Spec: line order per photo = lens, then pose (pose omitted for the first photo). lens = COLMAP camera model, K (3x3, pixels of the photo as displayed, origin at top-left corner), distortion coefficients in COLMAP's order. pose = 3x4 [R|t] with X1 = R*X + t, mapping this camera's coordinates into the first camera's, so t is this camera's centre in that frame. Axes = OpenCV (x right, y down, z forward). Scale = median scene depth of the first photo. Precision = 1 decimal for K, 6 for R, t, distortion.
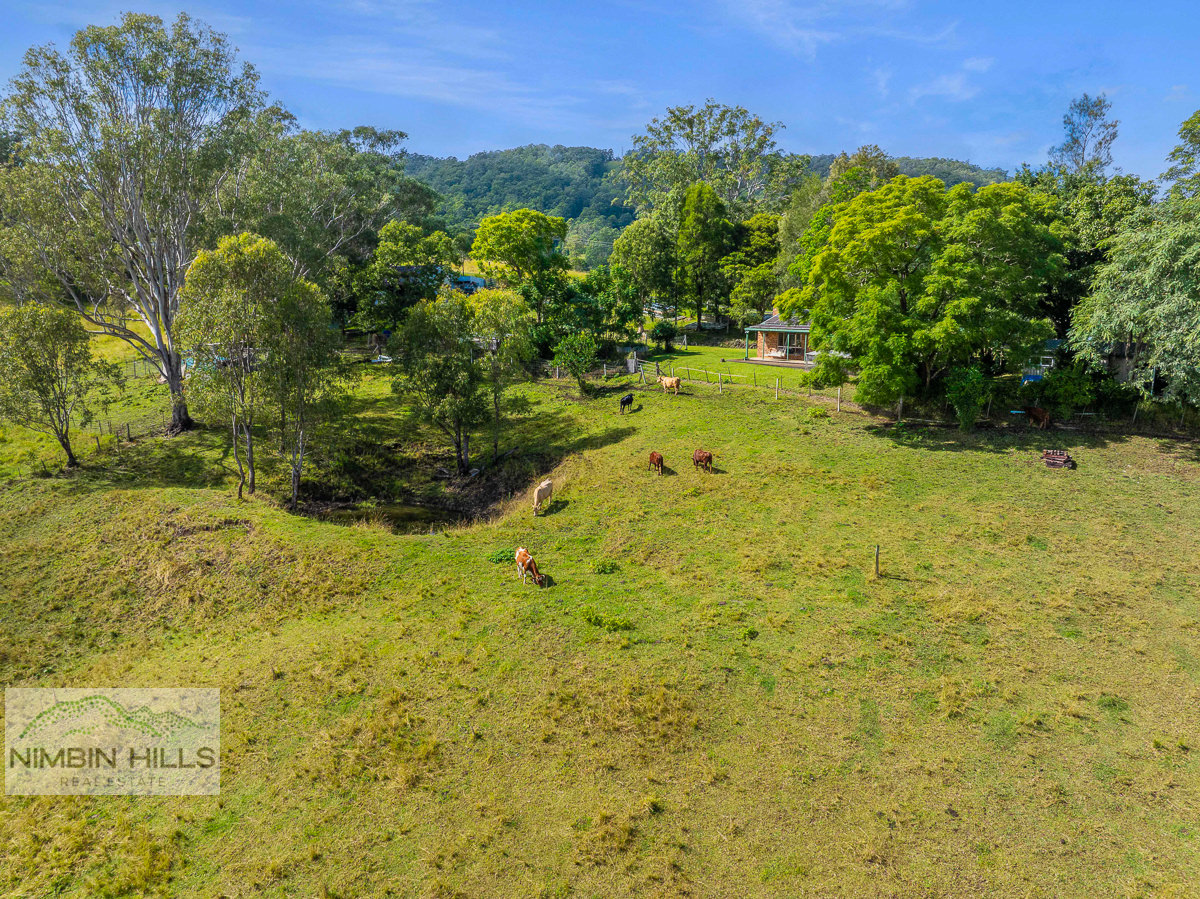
lens RADIAL K [[849.3, 0, 602.1], [0, 849.3, 434.8], [0, 0, 1]] dist [-0.042956, 0.000917]
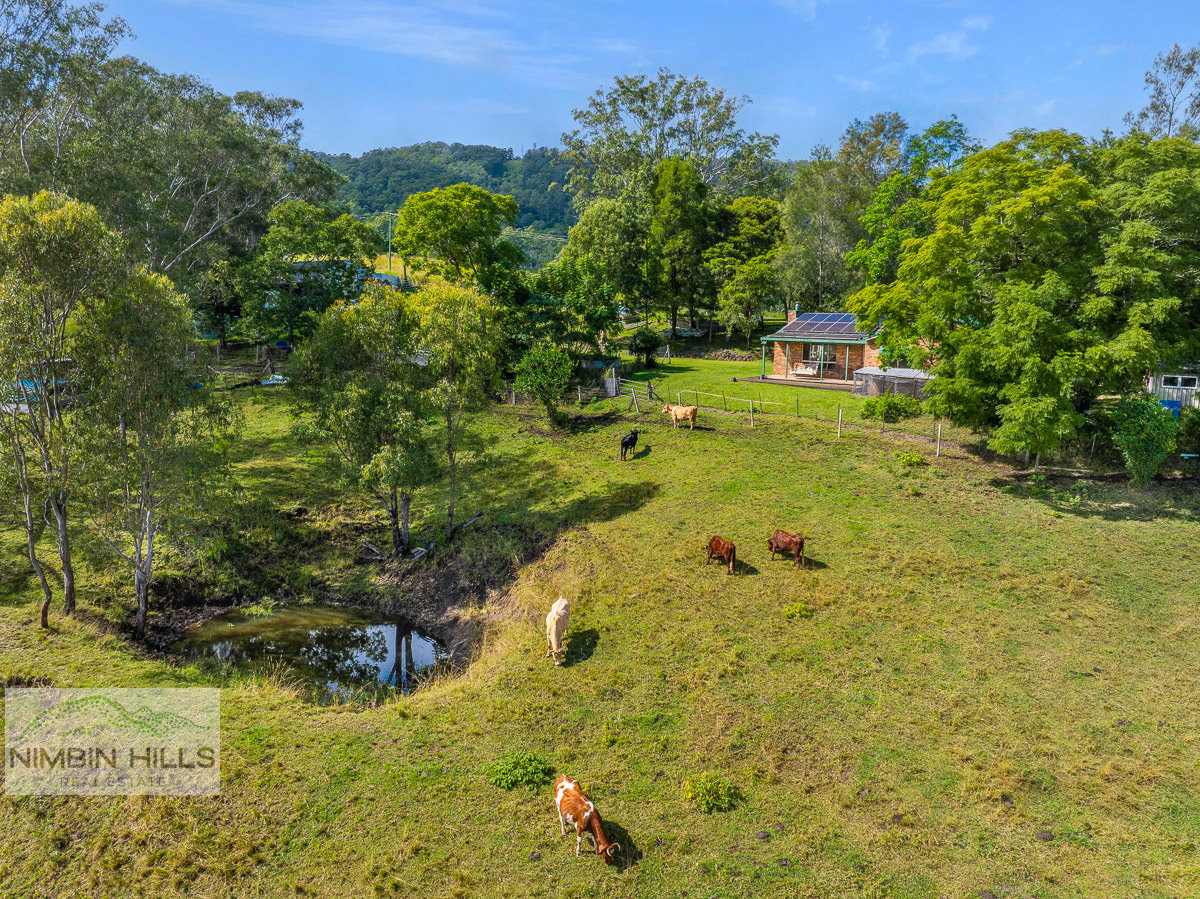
lens RADIAL K [[849.3, 0, 602.1], [0, 849.3, 434.8], [0, 0, 1]] dist [-0.042956, 0.000917]
pose [[0.993128, -0.018645, 0.115537, -0.069031], [0.018862, 0.999822, -0.000792, -0.040714], [-0.115502, 0.002966, 0.993303, 0.257459]]
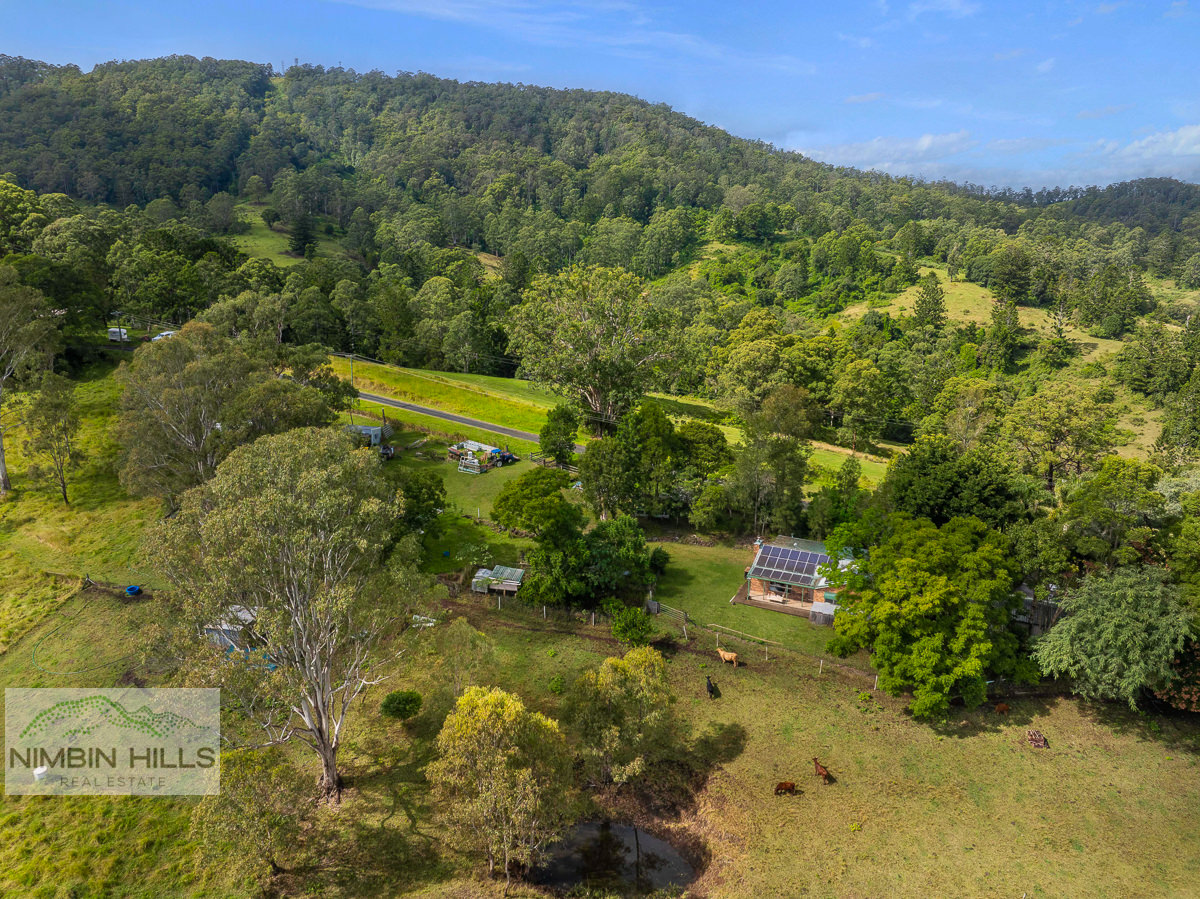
lens RADIAL K [[849.3, 0, 602.1], [0, 849.3, 434.8], [0, 0, 1]] dist [-0.042956, 0.000917]
pose [[0.926321, -0.107063, 0.361202, -0.484374], [0.066478, 0.990176, 0.123010, -0.522675], [-0.370824, -0.089935, 0.924338, -0.073879]]
